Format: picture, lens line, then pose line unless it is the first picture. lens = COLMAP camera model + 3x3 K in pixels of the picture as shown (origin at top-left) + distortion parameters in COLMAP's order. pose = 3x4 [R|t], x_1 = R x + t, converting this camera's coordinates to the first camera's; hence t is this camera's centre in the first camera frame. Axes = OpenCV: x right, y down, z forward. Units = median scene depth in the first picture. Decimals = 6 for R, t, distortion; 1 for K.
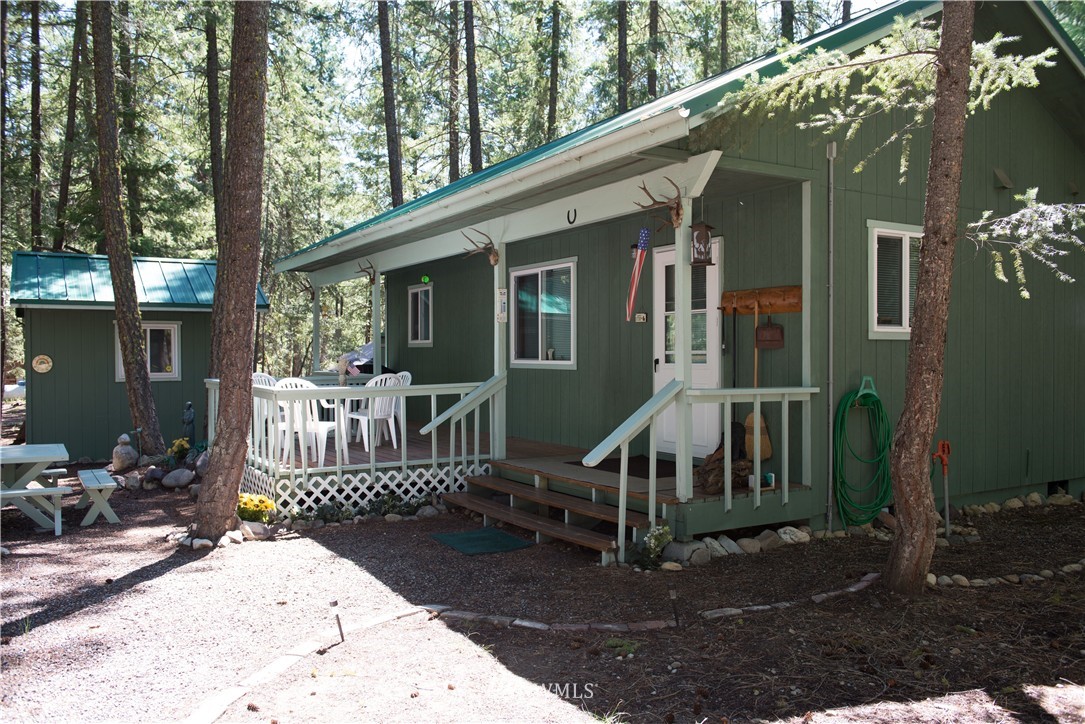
lens RADIAL K [[866.1, 0, 542.5], [0, 866.1, 362.0], [0, 0, 1]] dist [-0.015834, -0.011922]
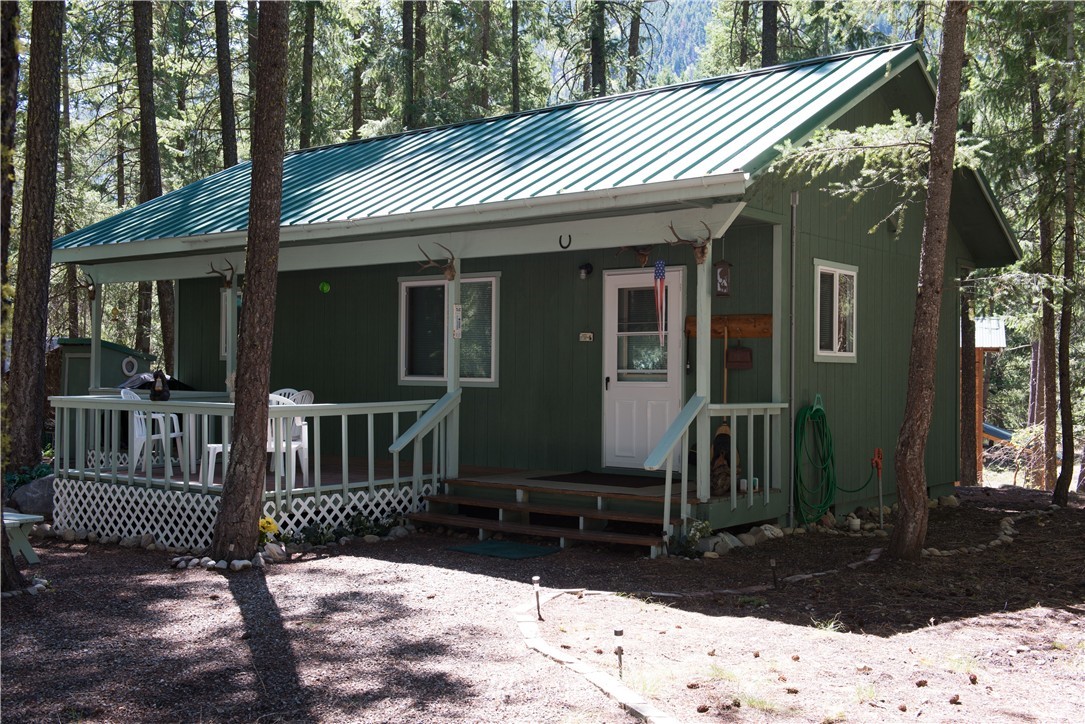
lens RADIAL K [[1150.0, 0, 542.5], [0, 1150.0, 362.0], [0, 0, 1]] dist [0.059681, 0.006114]
pose [[0.934987, 0.013155, 0.354438, -0.456787], [-0.007495, 0.999822, -0.017337, 0.003015], [-0.354603, 0.013553, 0.934919, -0.280590]]
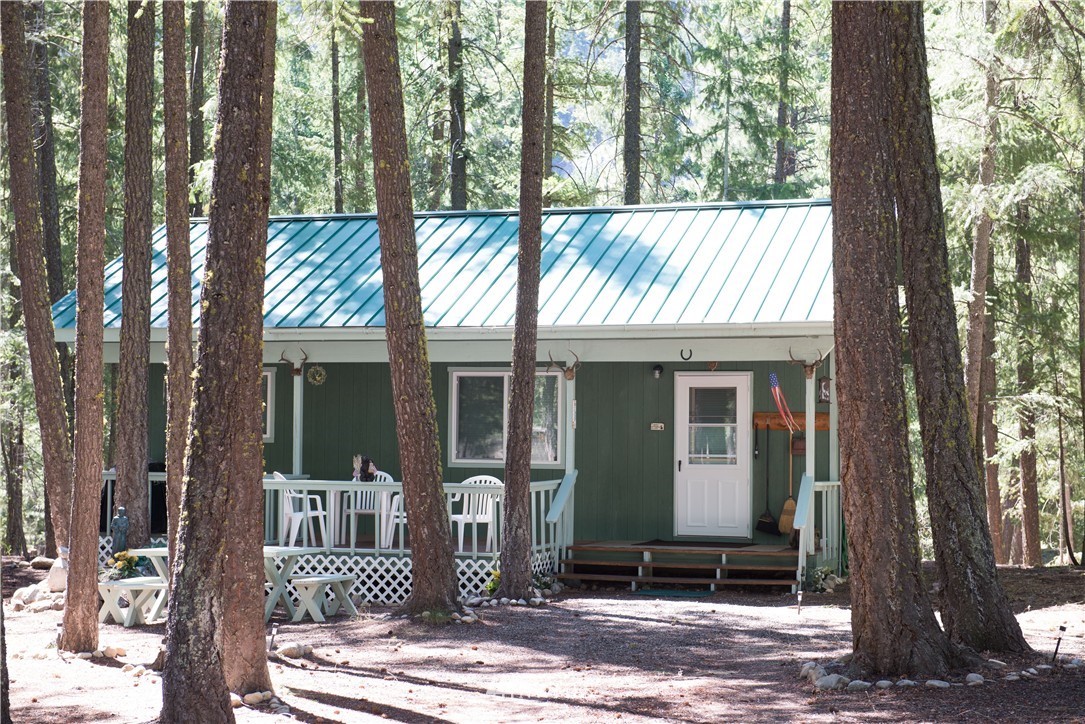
lens RADIAL K [[1930.1, 0, 542.5], [0, 1930.1, 362.0], [0, 0, 1]] dist [0.165489, -0.100974]
pose [[0.755794, 0.037784, 0.653719, -1.960363], [-0.006830, 0.998734, -0.049829, -0.005559], [-0.654774, 0.033196, 0.755095, -1.044313]]
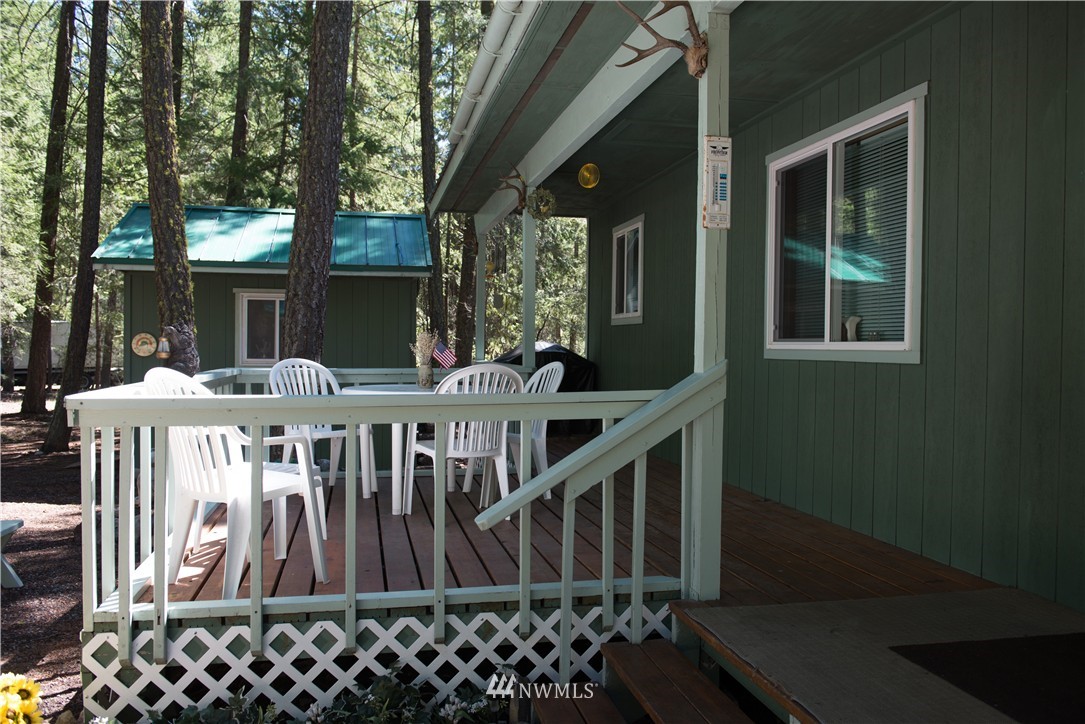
lens RADIAL K [[866.1, 0, 542.5], [0, 866.1, 362.0], [0, 0, 1]] dist [-0.015834, -0.011922]
pose [[0.946070, 0.018240, -0.323449, 0.003821], [-0.016591, 0.999832, 0.007856, 0.009968], [0.323538, -0.002066, 0.946213, 0.684422]]
